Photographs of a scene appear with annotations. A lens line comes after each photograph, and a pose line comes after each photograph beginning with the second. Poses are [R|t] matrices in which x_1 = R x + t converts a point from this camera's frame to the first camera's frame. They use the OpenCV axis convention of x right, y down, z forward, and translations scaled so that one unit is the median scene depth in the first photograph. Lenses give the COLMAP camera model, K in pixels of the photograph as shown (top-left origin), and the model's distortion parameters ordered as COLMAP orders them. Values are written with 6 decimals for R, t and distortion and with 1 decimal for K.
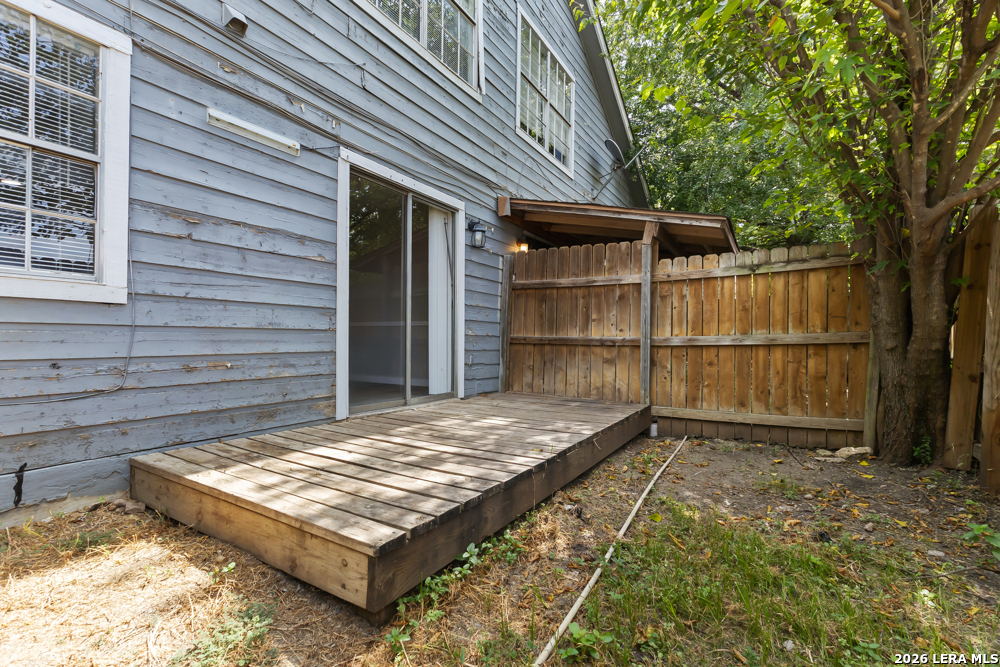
lens RADIAL K [[463.0, 0, 502.7], [0, 463.0, 339.7], [0, 0, 1]] dist [0.005196, -0.000714]
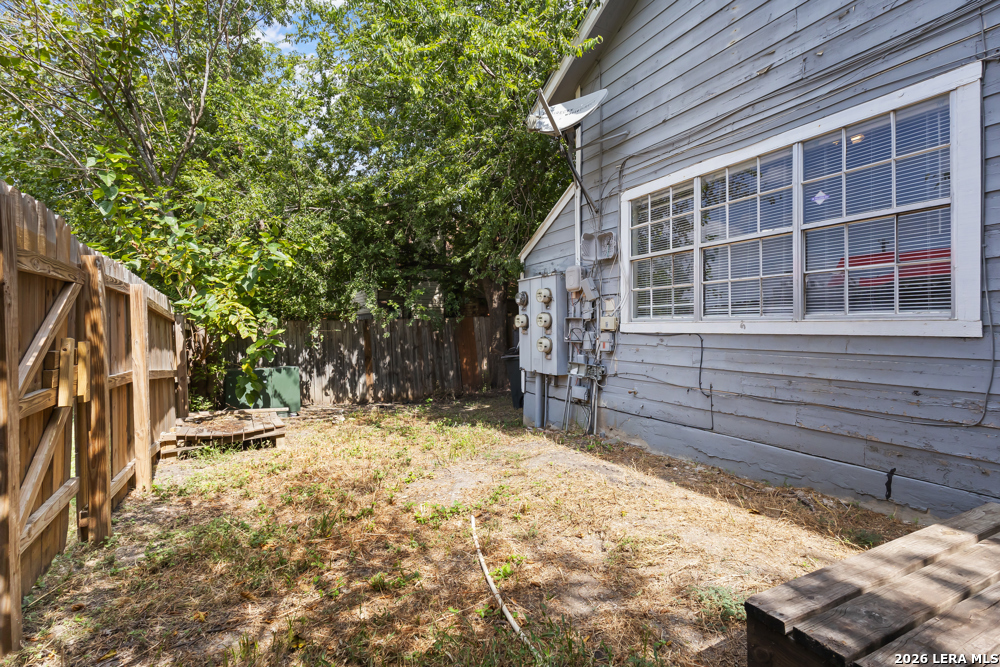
lens RADIAL K [[463.0, 0, 503.2], [0, 463.0, 330.0], [0, 0, 1]] dist [0.005196, -0.000714]
pose [[-0.513758, -0.015348, -0.857798, 0.564088], [-0.016114, 0.999836, -0.008239, -0.074668], [0.857784, 0.009589, -0.513921, 0.706918]]
